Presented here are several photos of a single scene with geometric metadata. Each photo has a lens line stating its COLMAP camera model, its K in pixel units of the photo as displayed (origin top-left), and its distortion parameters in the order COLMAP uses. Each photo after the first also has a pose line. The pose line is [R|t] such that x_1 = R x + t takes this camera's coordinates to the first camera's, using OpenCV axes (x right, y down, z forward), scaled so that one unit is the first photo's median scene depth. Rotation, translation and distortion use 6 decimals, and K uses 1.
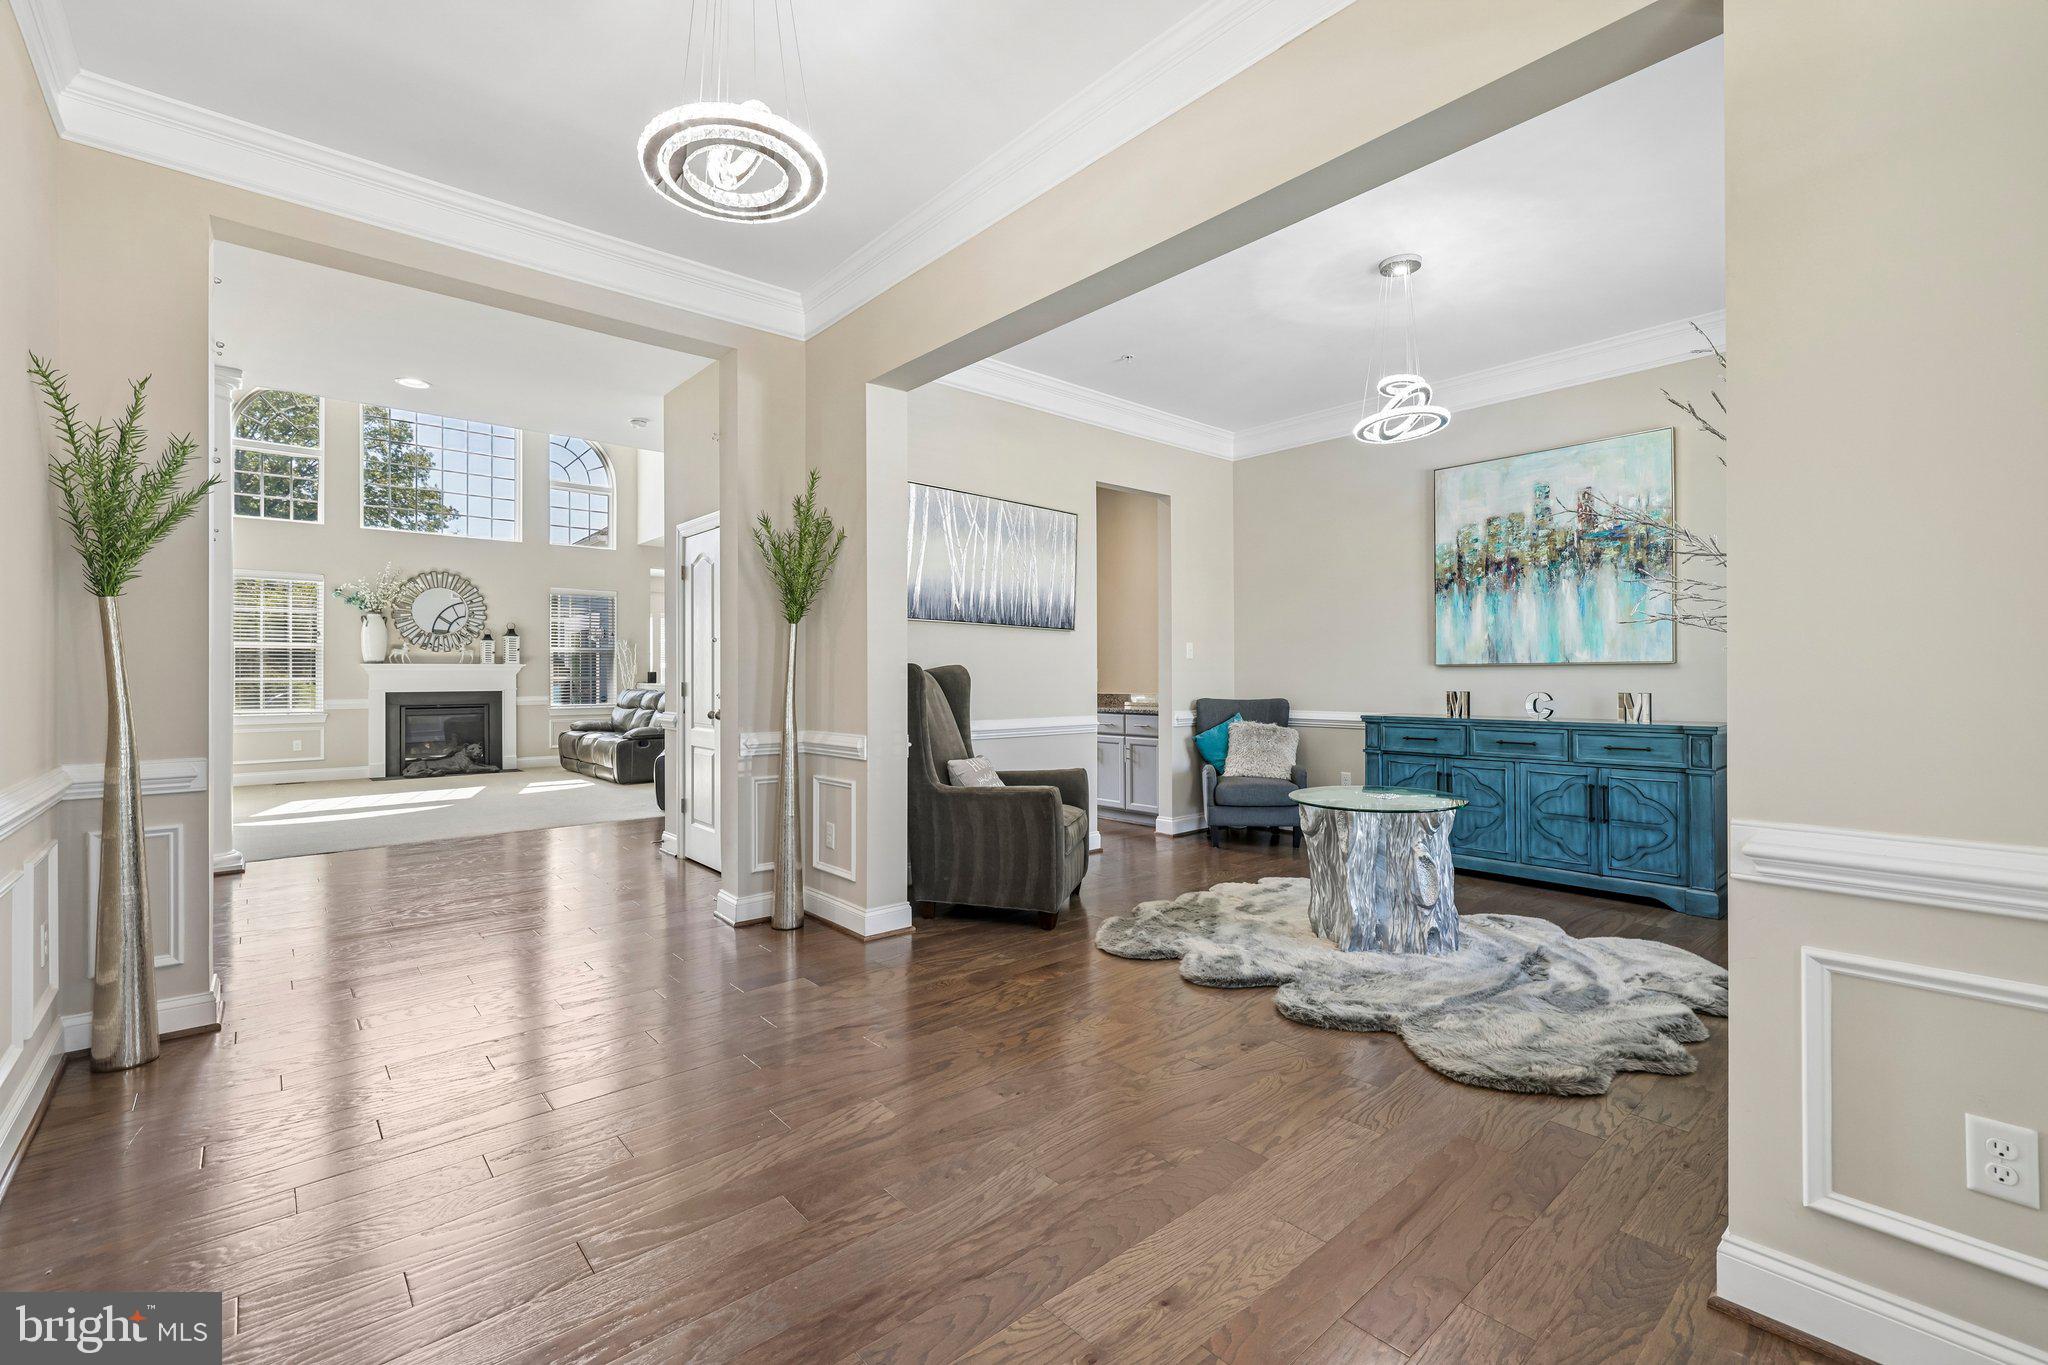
lens RADIAL K [[862.1, 0, 1019.6], [0, 862.1, 671.9], [0, 0, 1]] dist [-0.000431, -0.000245]
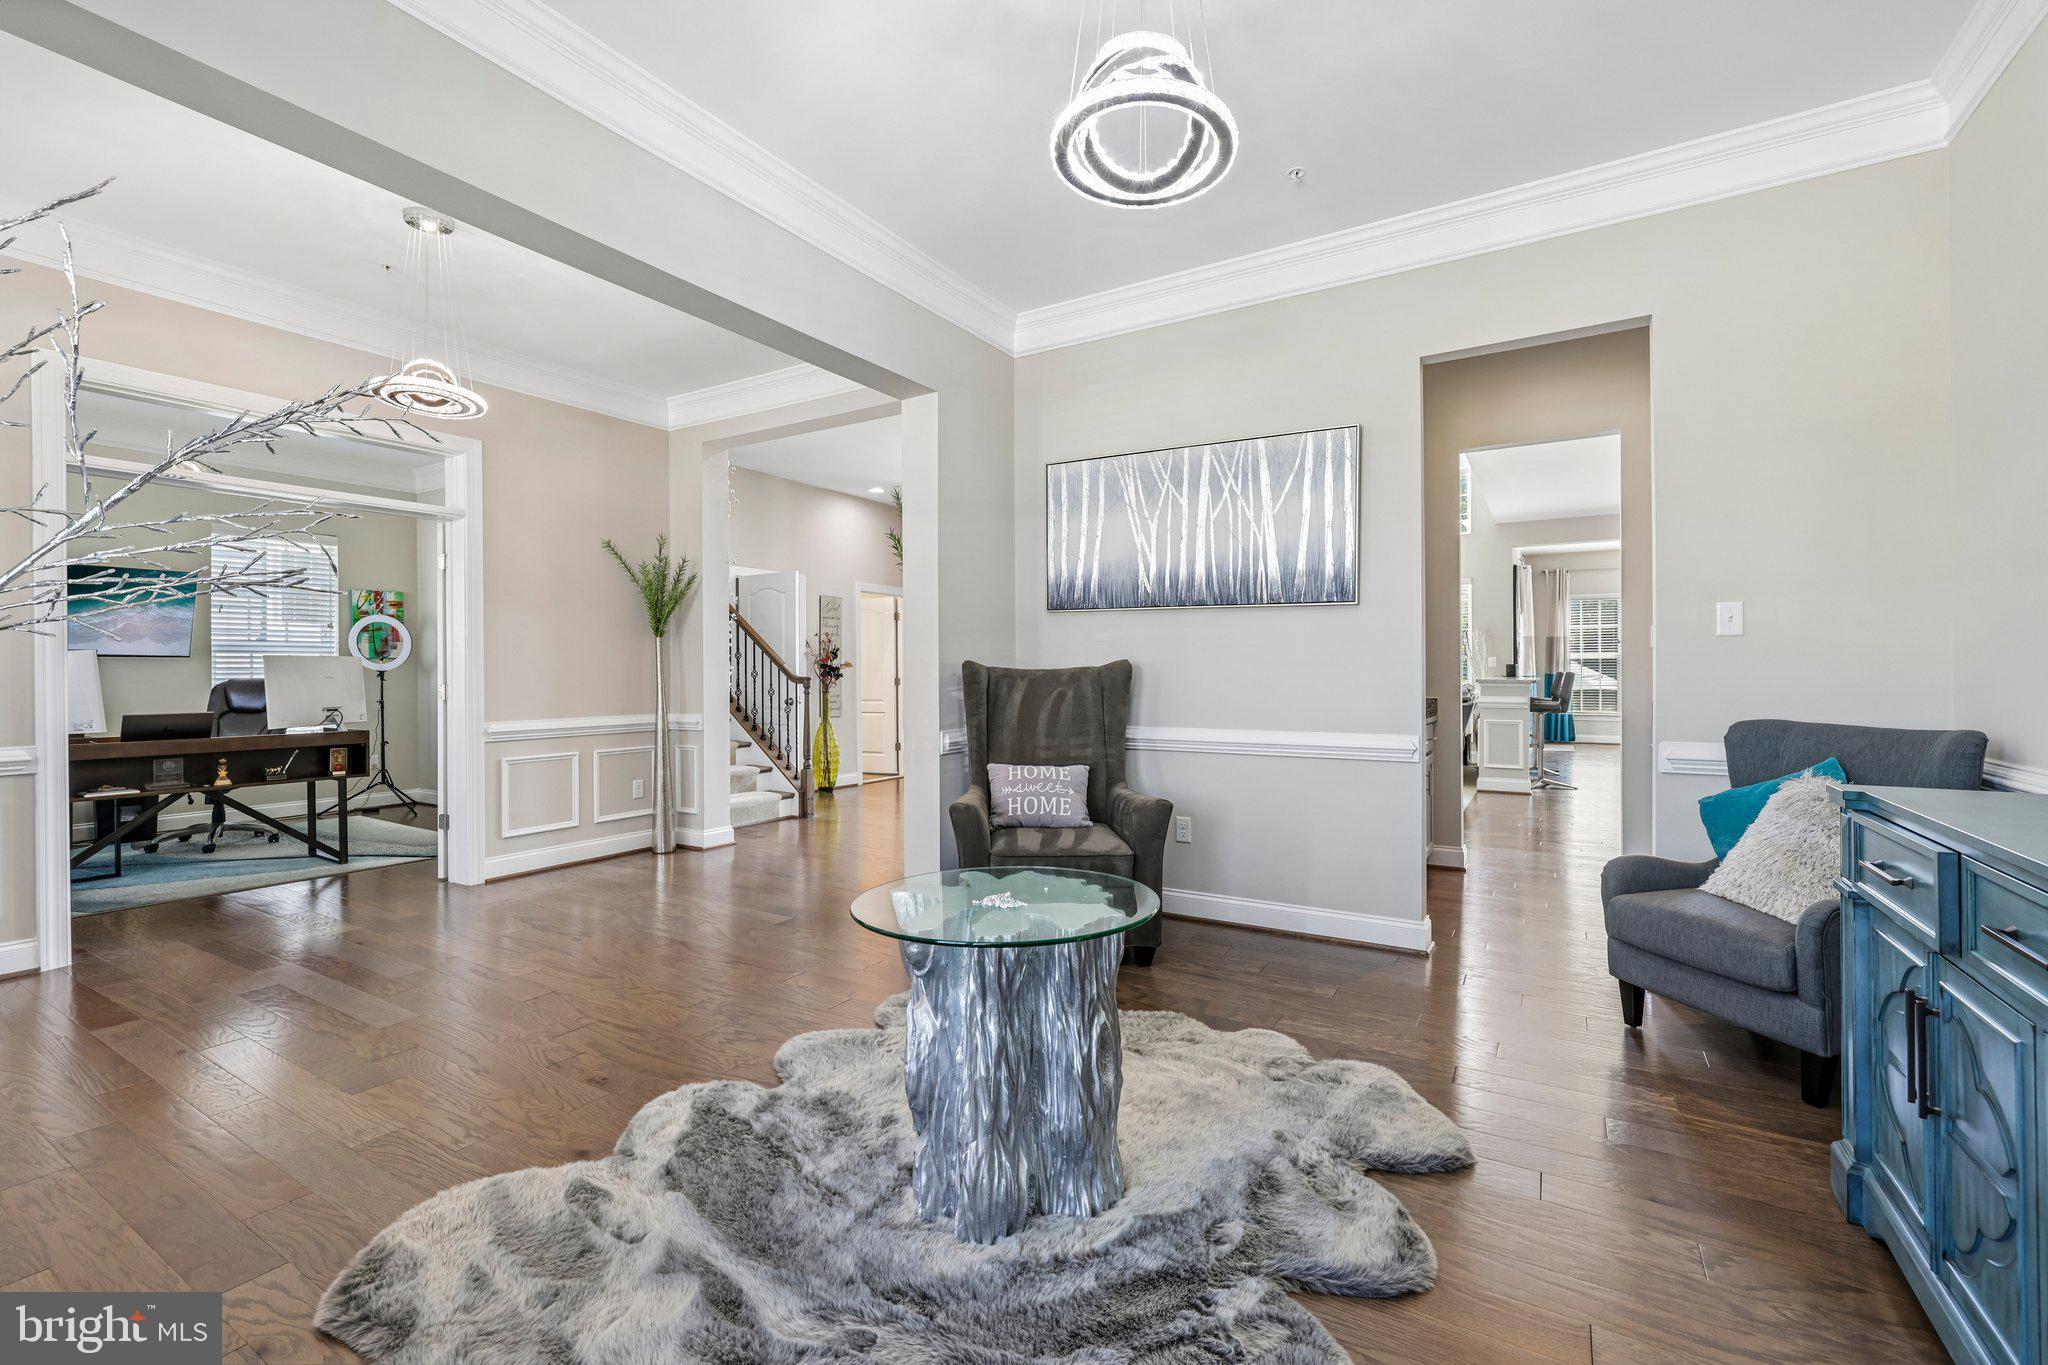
lens RADIAL K [[862.1, 0, 1019.6], [0, 862.1, 671.9], [0, 0, 1]] dist [-0.000431, -0.000245]
pose [[0.297223, 0.003013, -0.954803, 0.410171], [0.007483, 0.999957, 0.005485, -0.000554], [0.954779, -0.008775, 0.297188, 0.373129]]
